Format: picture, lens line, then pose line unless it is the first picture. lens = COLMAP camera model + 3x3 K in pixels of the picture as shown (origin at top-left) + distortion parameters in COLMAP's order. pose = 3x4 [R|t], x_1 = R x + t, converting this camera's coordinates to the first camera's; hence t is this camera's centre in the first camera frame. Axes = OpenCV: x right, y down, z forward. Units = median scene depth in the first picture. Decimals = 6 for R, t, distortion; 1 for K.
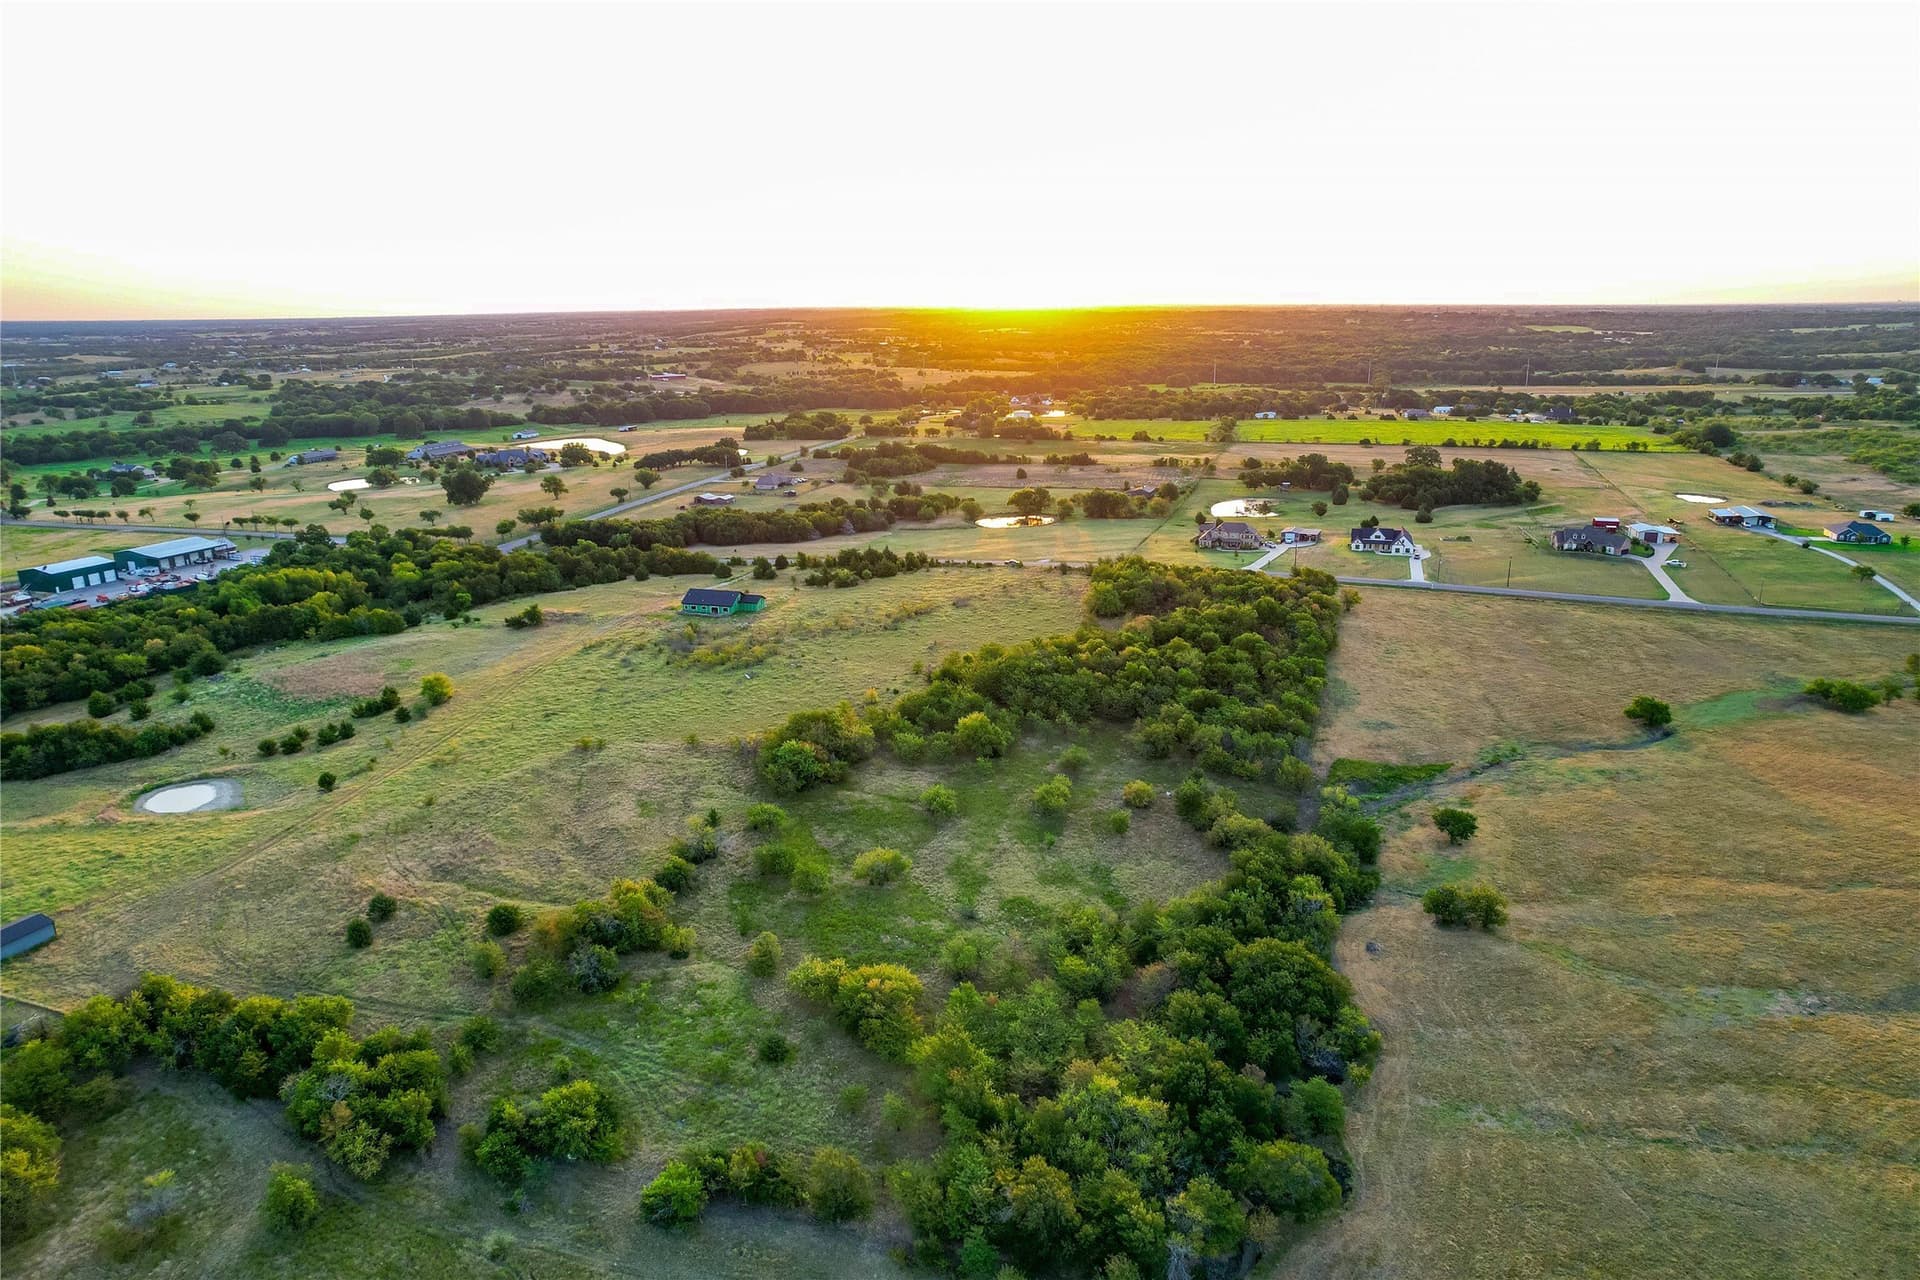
lens RADIAL K [[1227.5, 0, 964.3], [0, 1227.5, 648.2], [0, 0, 1]] dist [-0.070152, 0.056898]
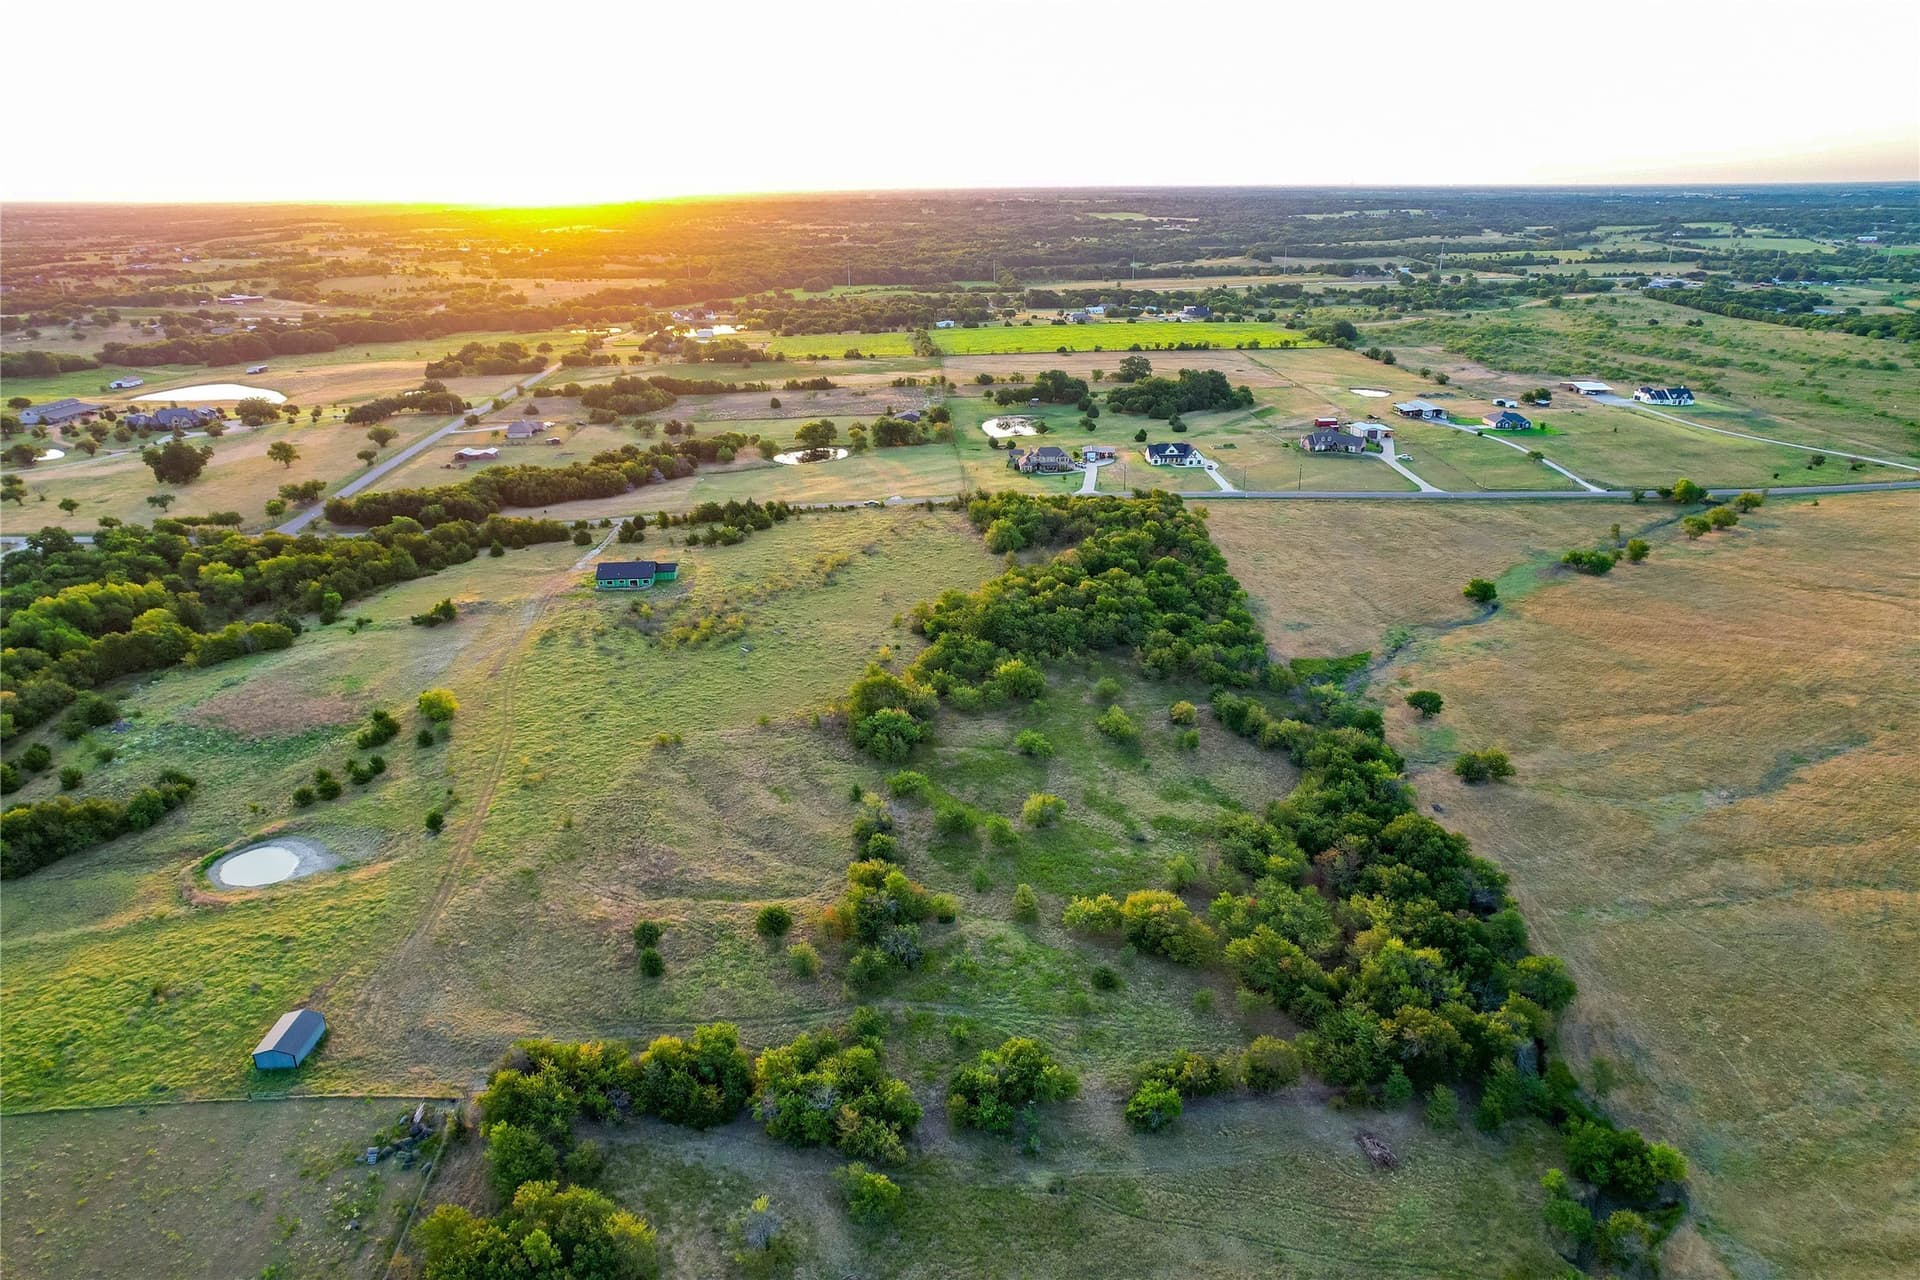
lens RADIAL K [[1227.5, 0, 963.1], [0, 1227.5, 640.6], [0, 0, 1]] dist [-0.070152, 0.056898]
pose [[0.938013, -0.123276, 0.323937, -0.381313], [0.096548, 0.990552, 0.097388, -0.075690], [-0.332882, -0.060076, 0.941053, -0.030930]]
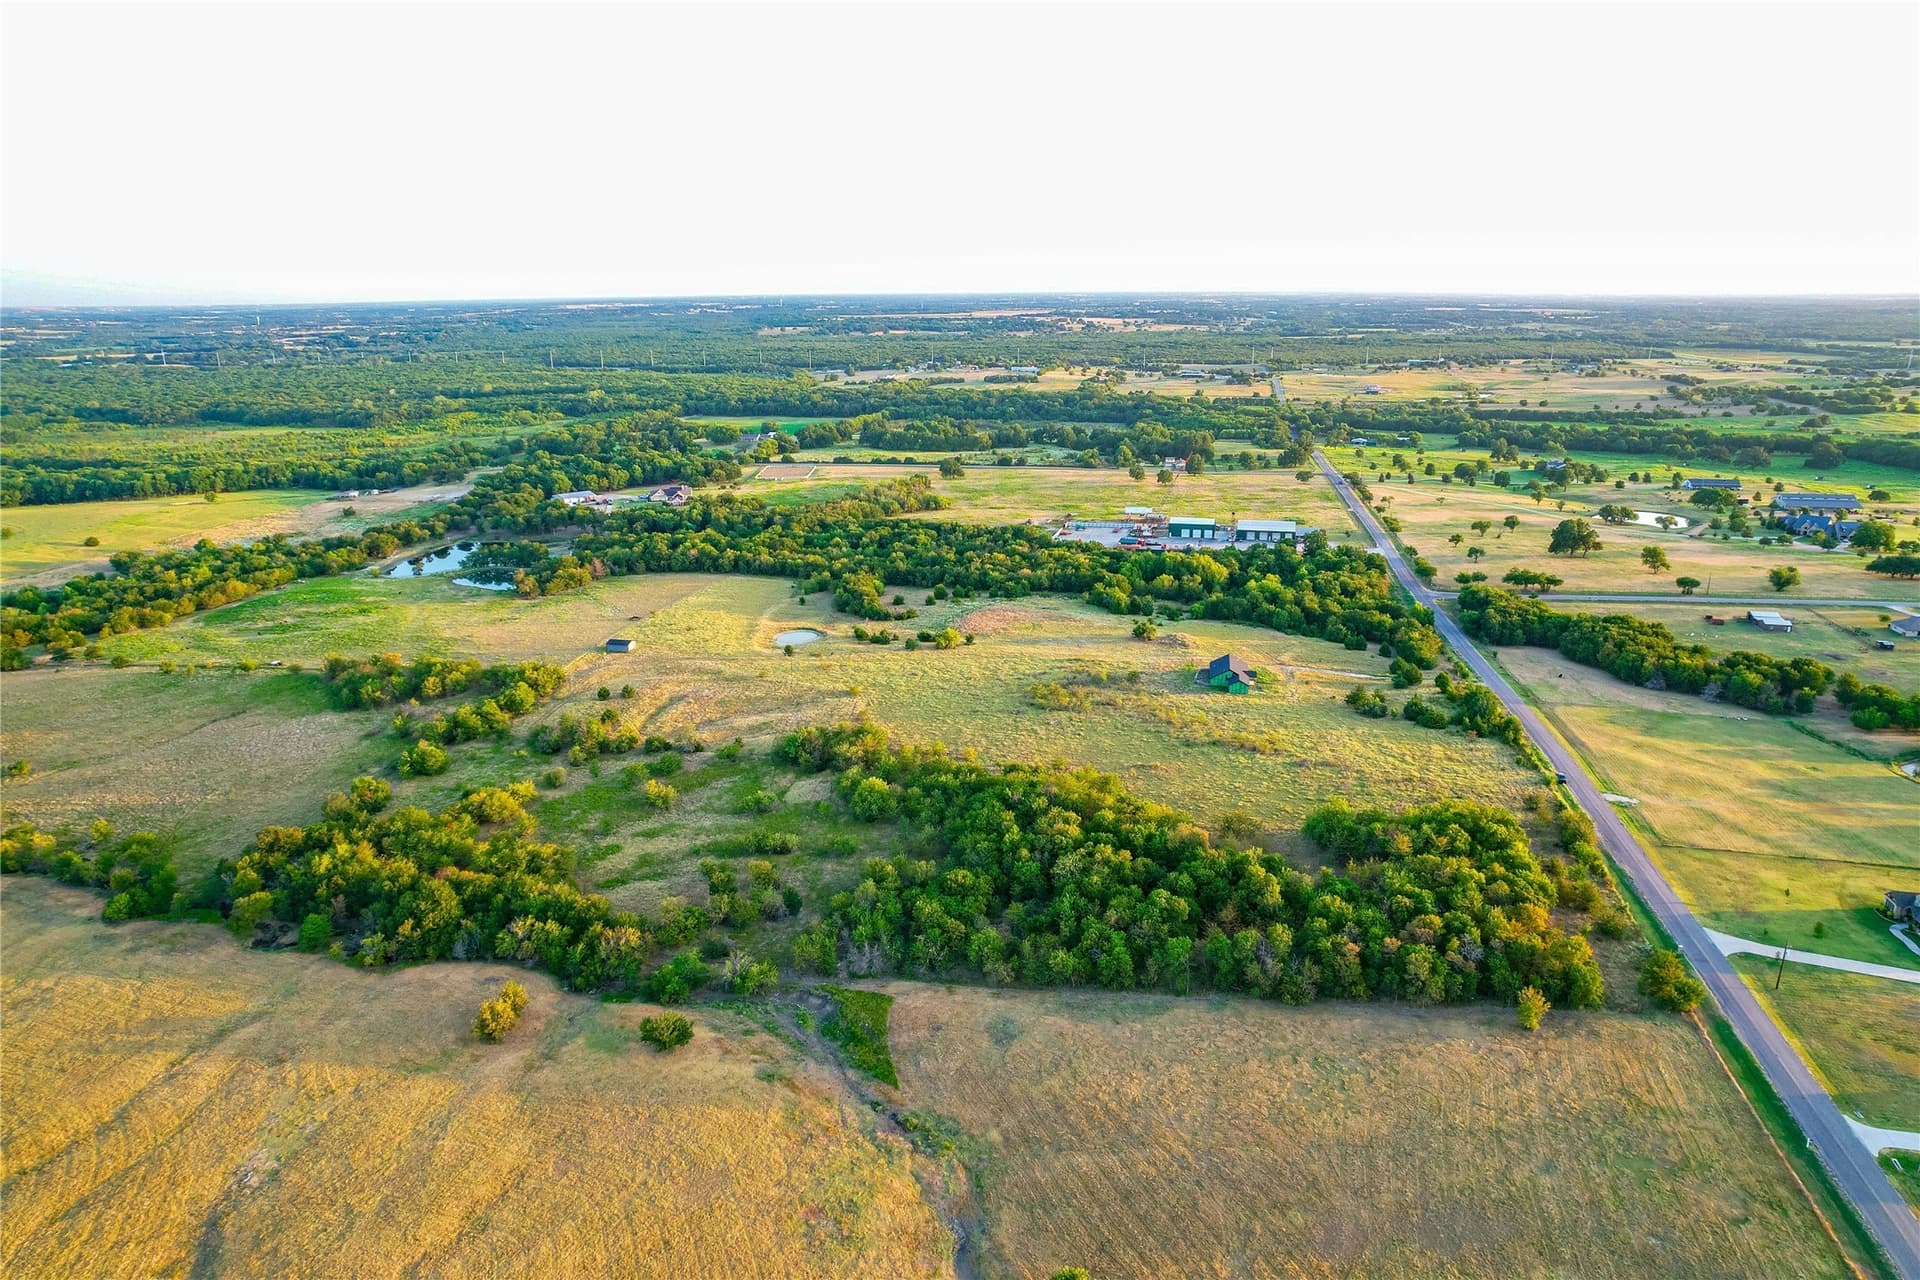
lens RADIAL K [[1227.5, 0, 963.2], [0, 1227.5, 638.7], [0, 0, 1]] dist [-0.070152, 0.056898]
pose [[0.113670, 0.285178, -0.951710, 1.032095], [-0.266854, 0.931482, 0.247244, -0.360142], [0.957010, 0.225864, 0.181982, 0.817972]]
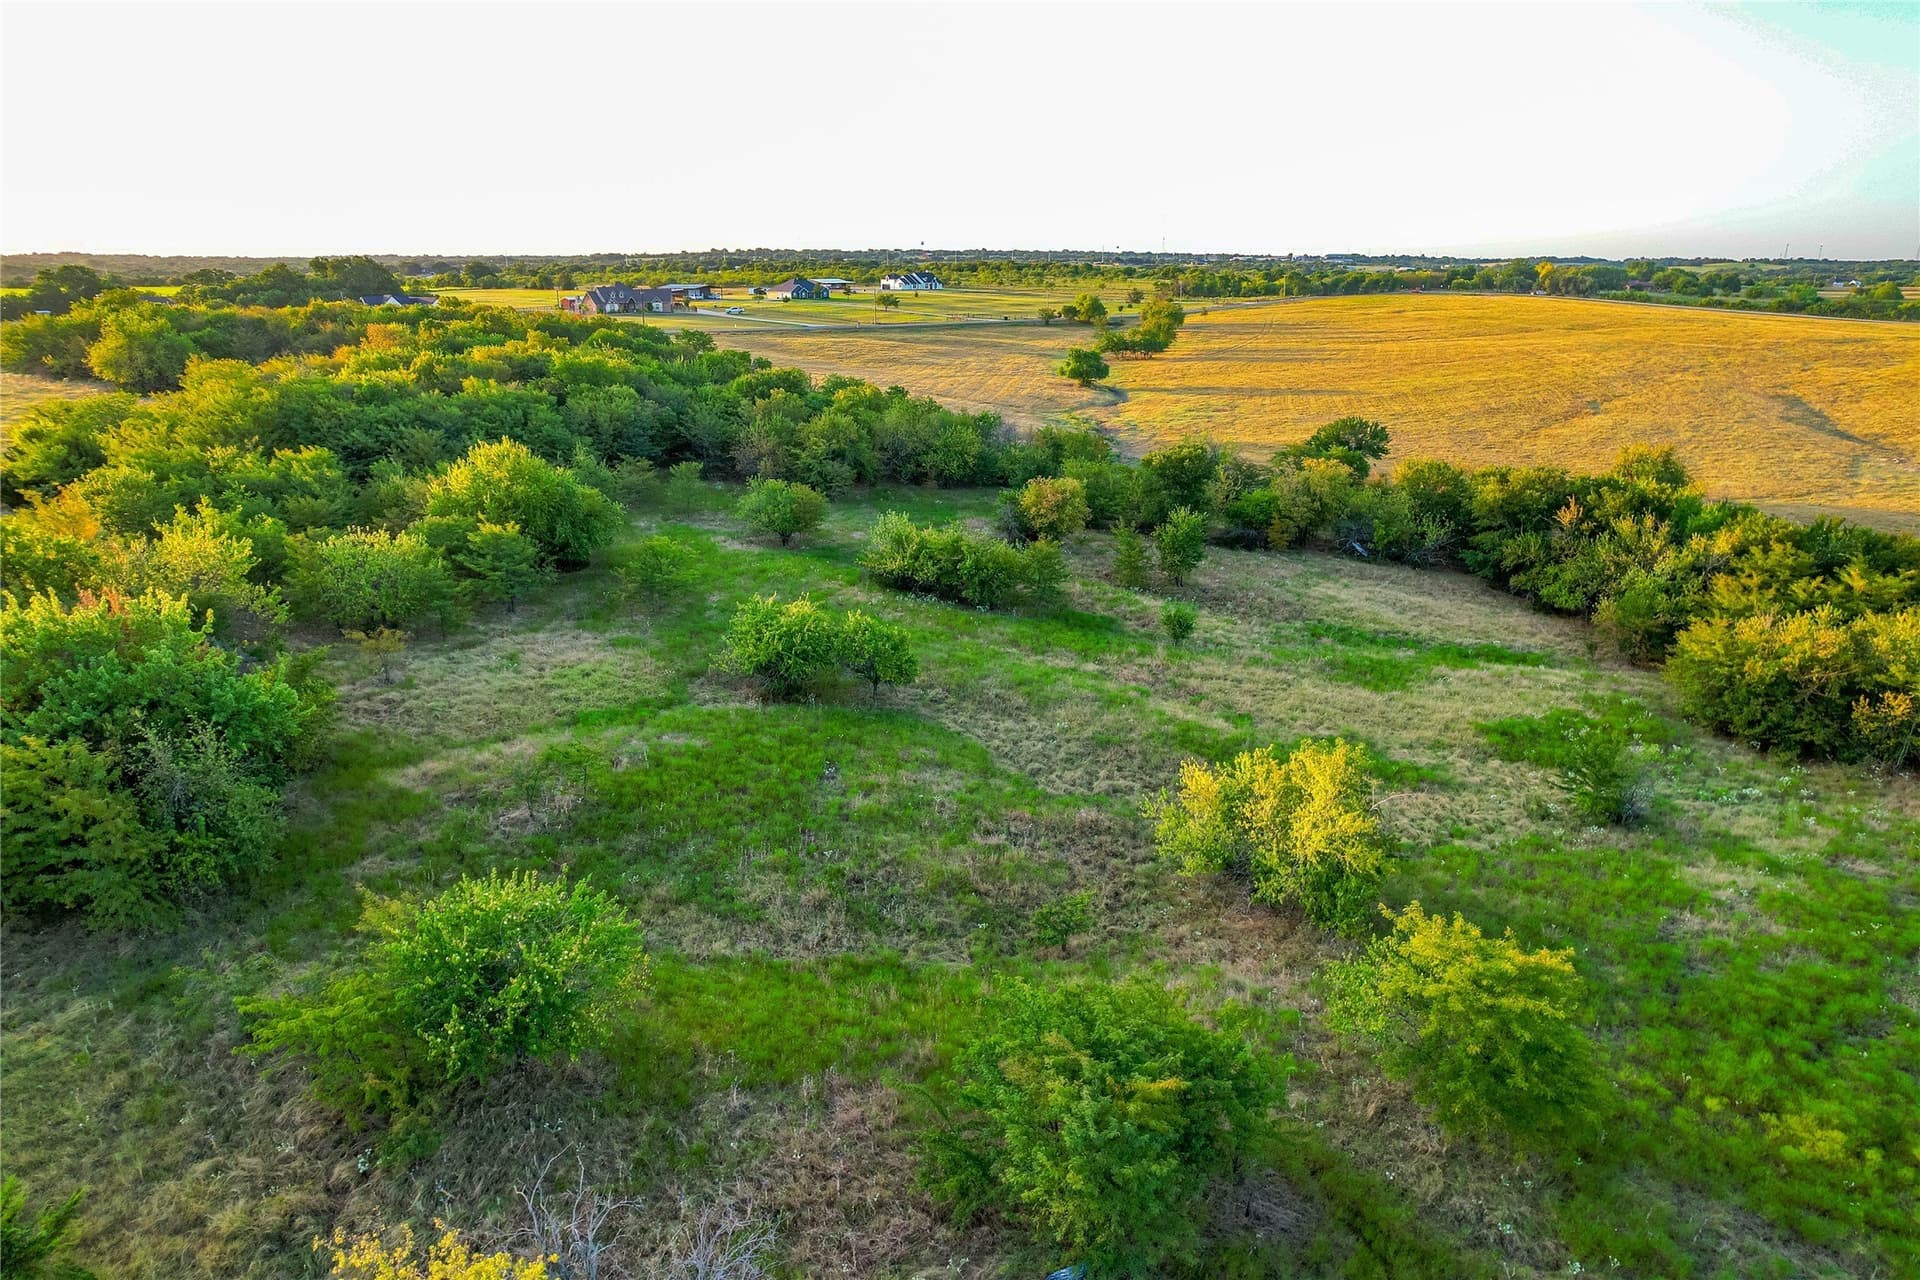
lens RADIAL K [[1227.5, 0, 952.7], [0, 1227.5, 636.4], [0, 0, 1]] dist [-0.070152, 0.056898]
pose [[0.441941, -0.253861, 0.860374, -0.206817], [0.242762, 0.957178, 0.157726, 0.076654], [-0.863571, 0.139161, 0.484644, 0.738089]]
